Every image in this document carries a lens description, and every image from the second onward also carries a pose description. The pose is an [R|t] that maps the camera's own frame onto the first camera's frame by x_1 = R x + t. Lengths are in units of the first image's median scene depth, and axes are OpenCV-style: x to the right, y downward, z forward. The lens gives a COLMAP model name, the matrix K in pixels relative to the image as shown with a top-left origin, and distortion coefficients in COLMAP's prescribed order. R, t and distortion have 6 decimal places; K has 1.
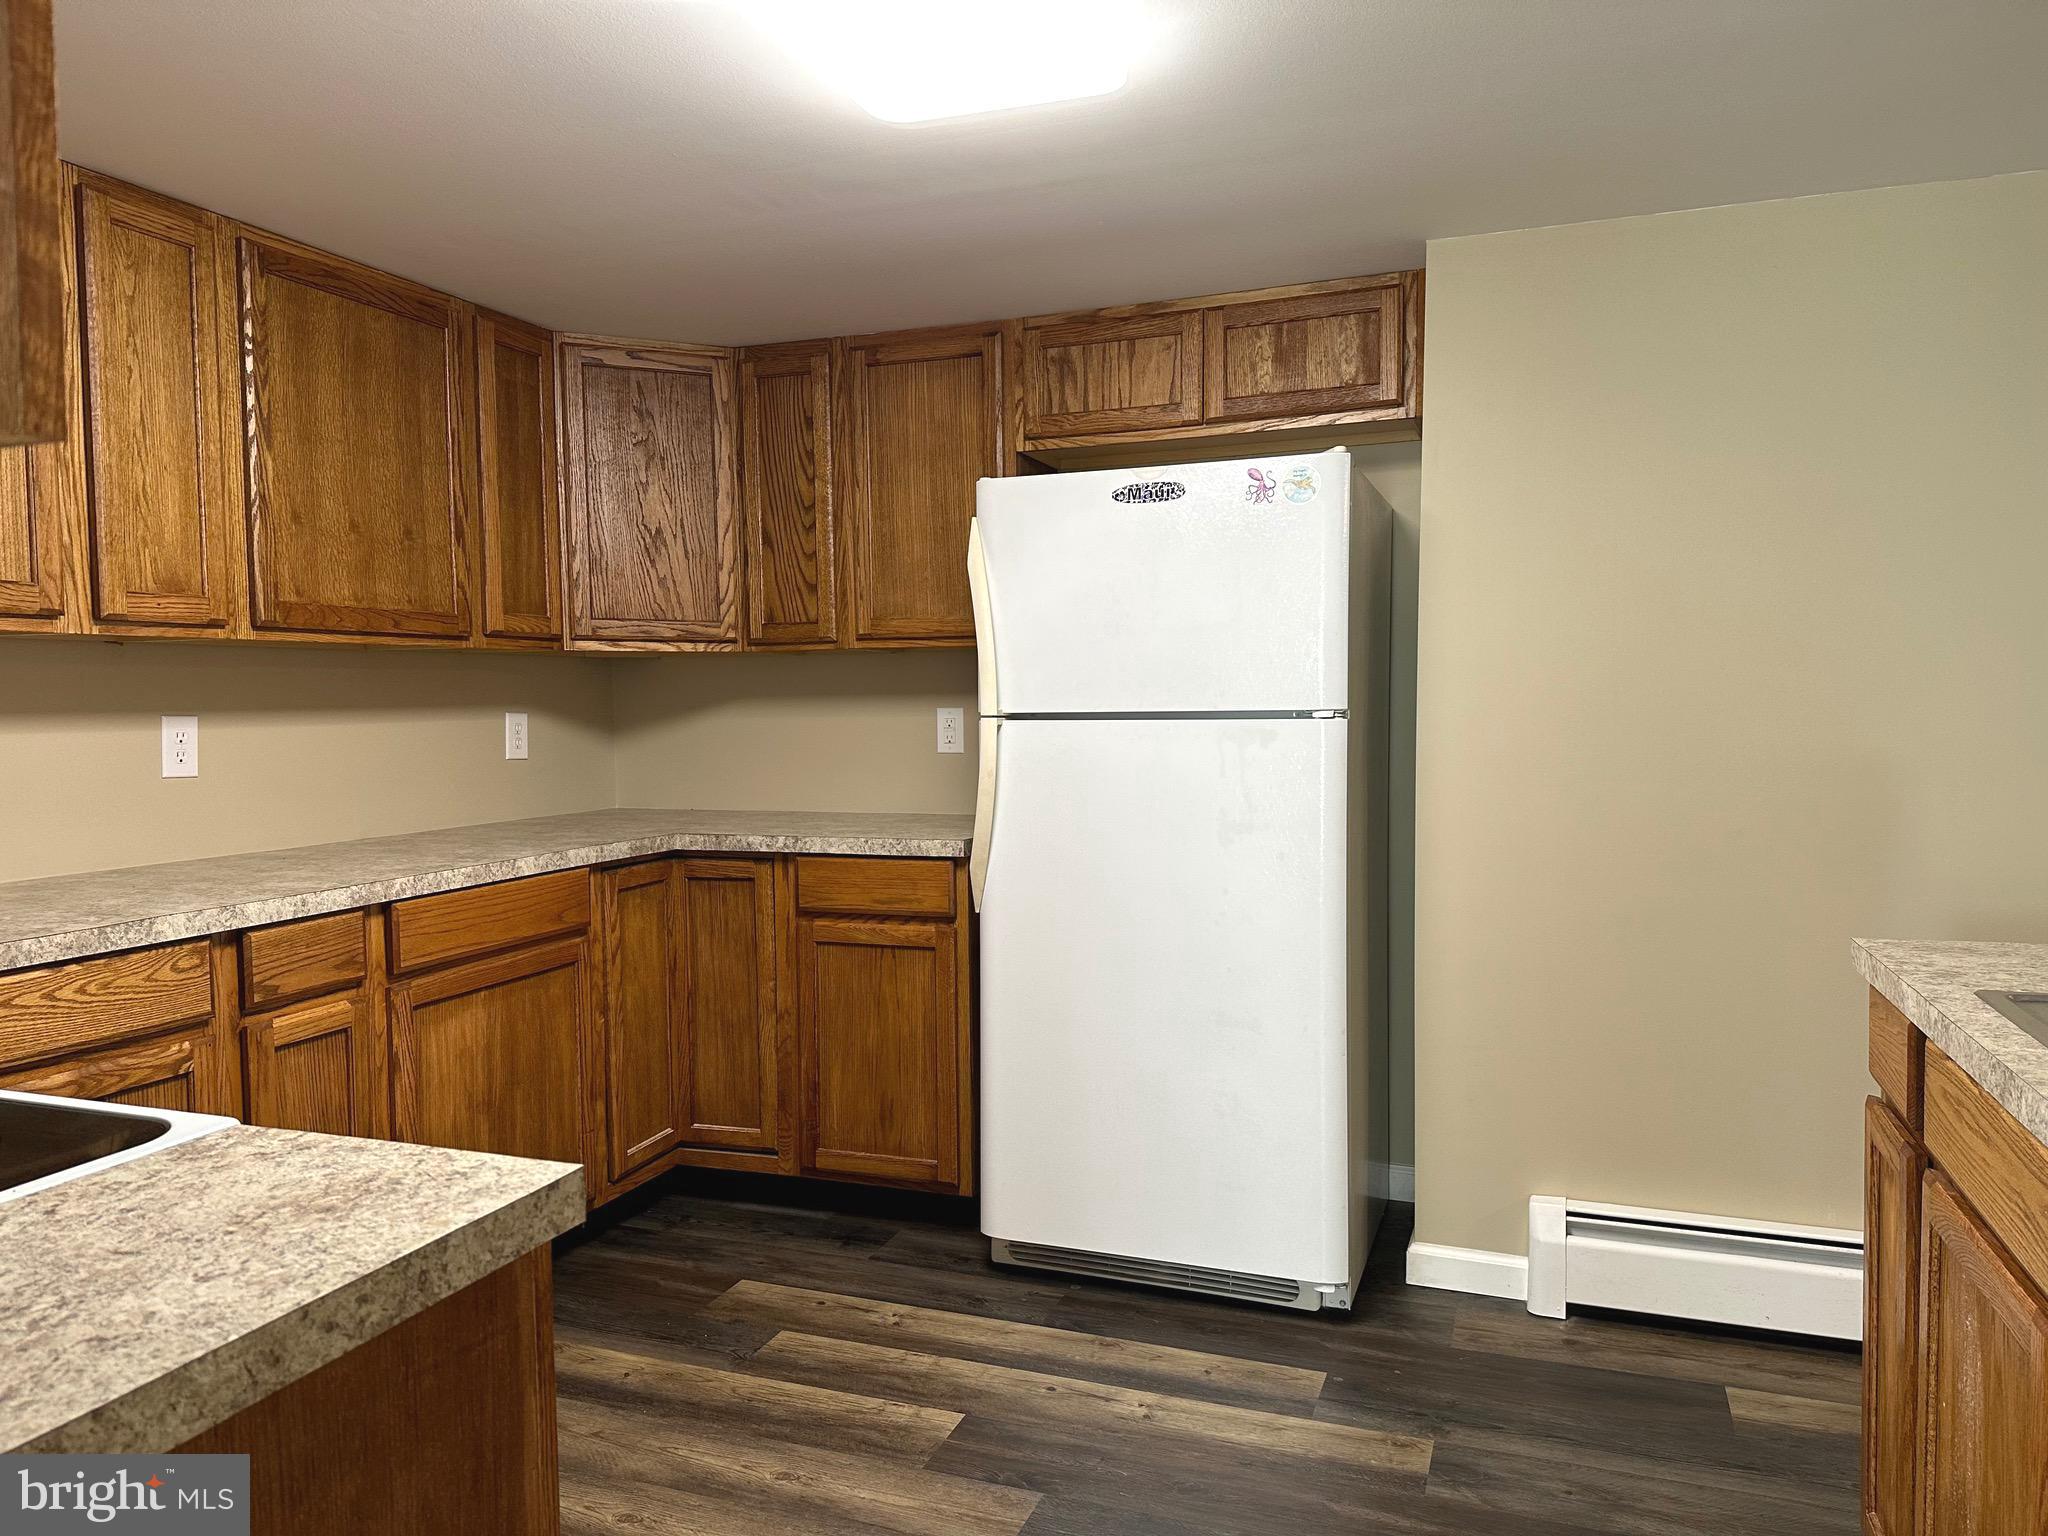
lens RADIAL K [[1433.5, 0, 1024.0], [0, 1433.5, 768.0], [0, 0, 1]] dist [0.023843, -0.022247]
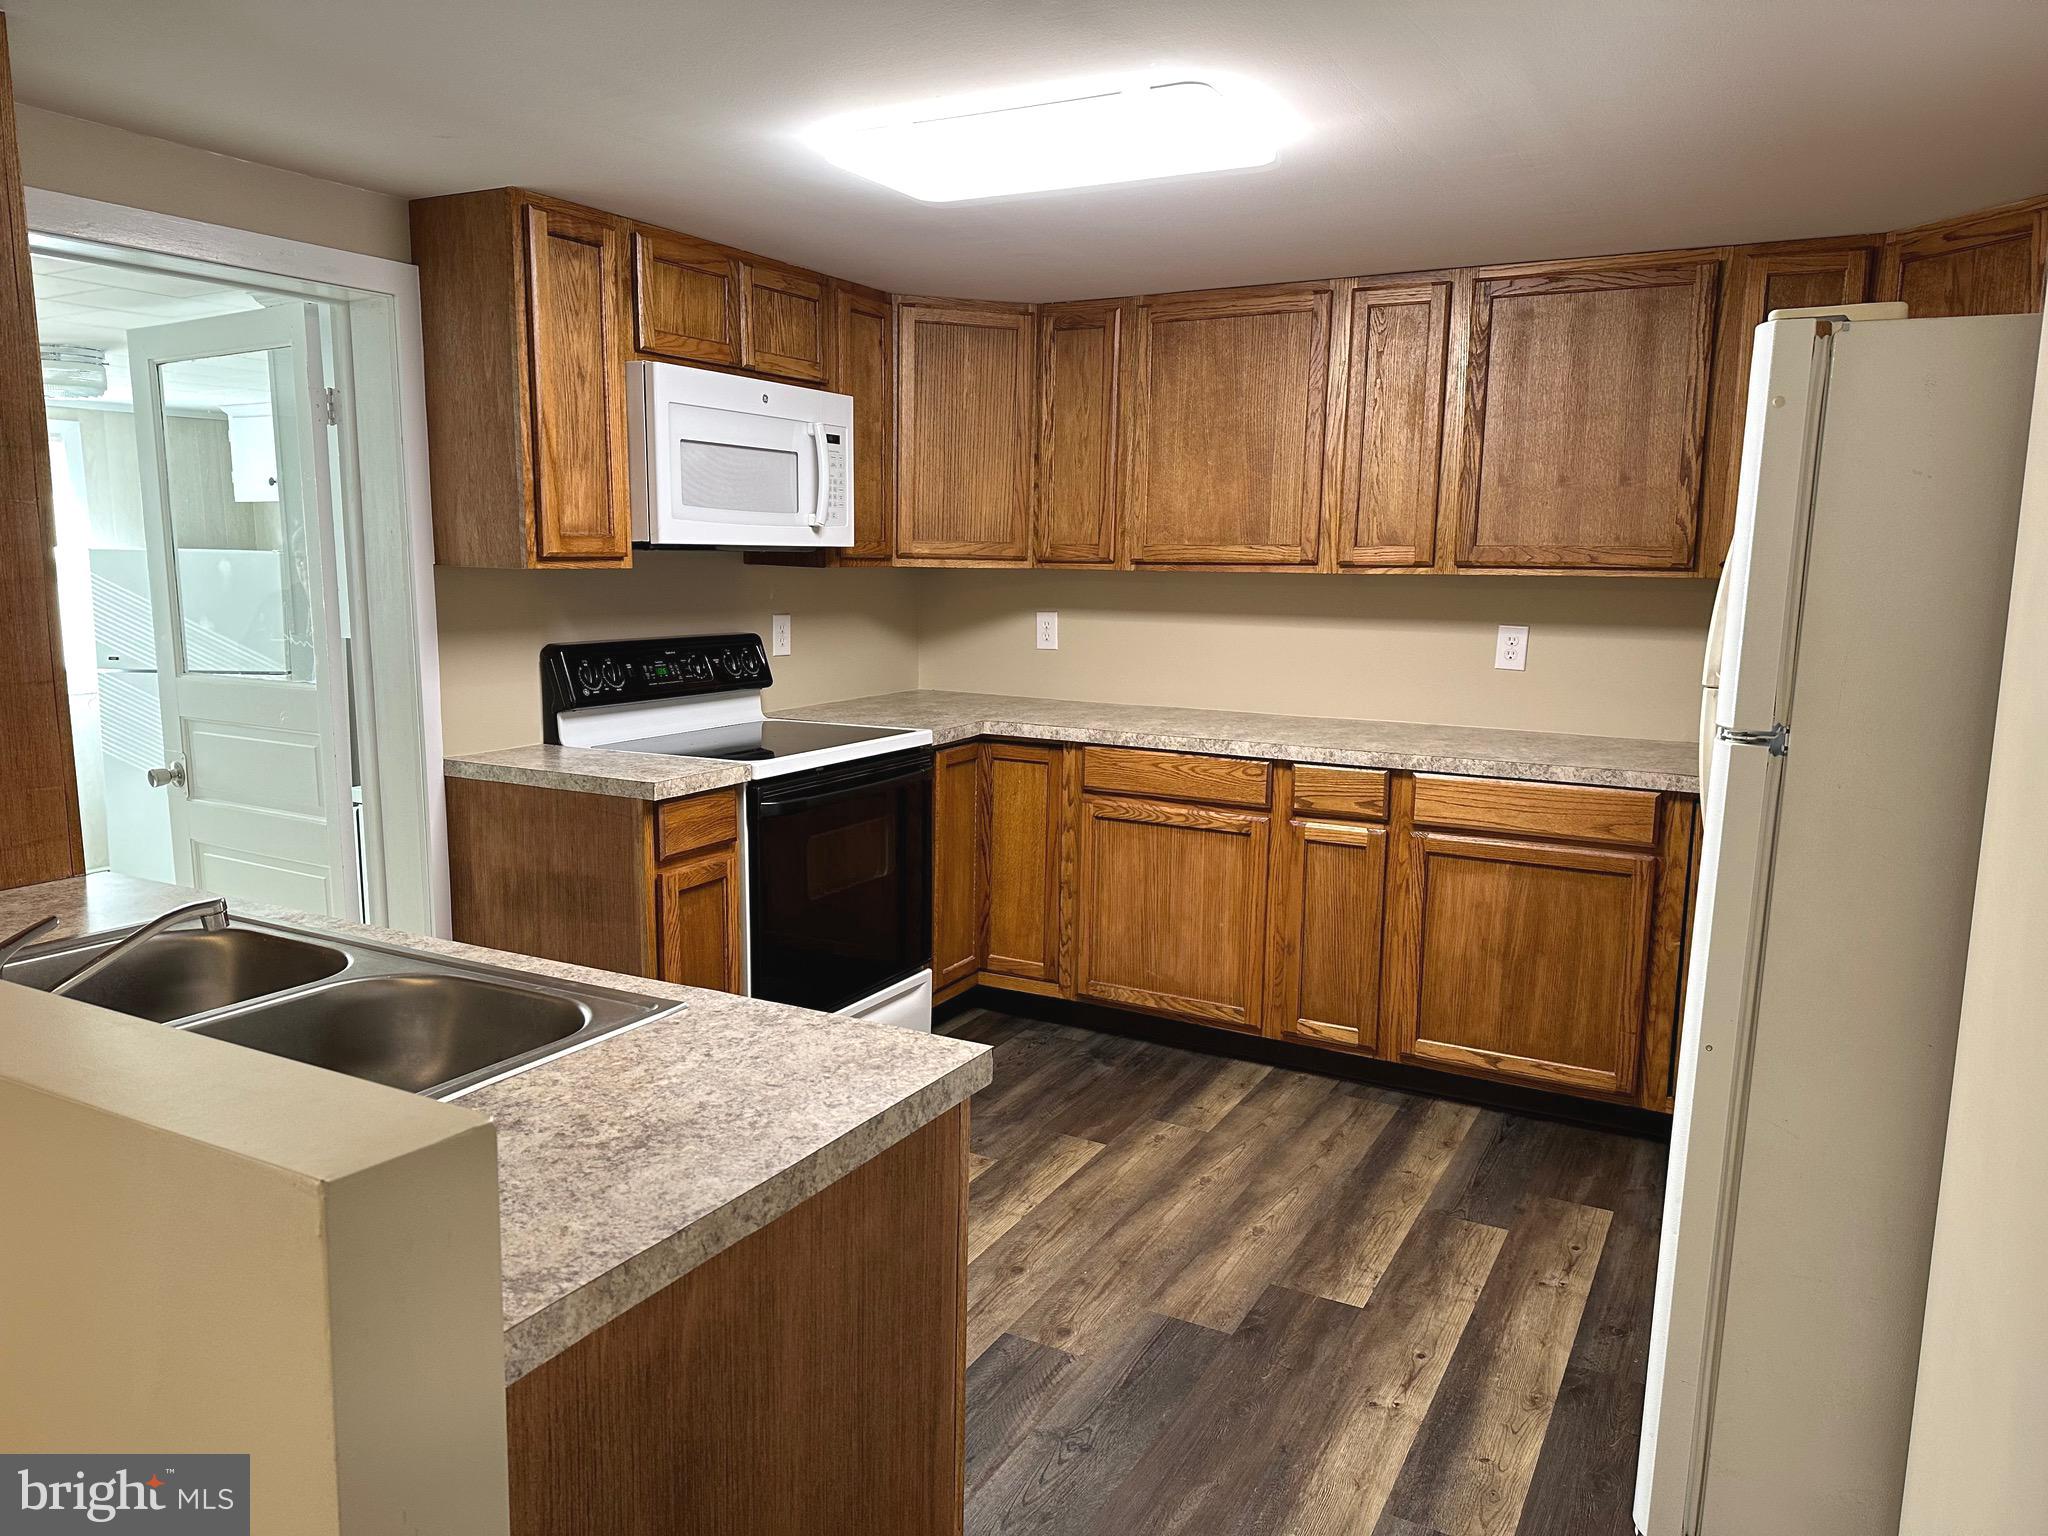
lens RADIAL K [[1405.5, 0, 992.9], [0, 1405.5, 763.4], [0, 0, 1]] dist [0.085186, -0.179187]
pose [[-0.158893, 0.158279, -0.974526, 0.958409], [-0.057005, 0.983948, 0.169103, -0.122028], [0.985649, 0.082422, -0.147320, 0.816723]]
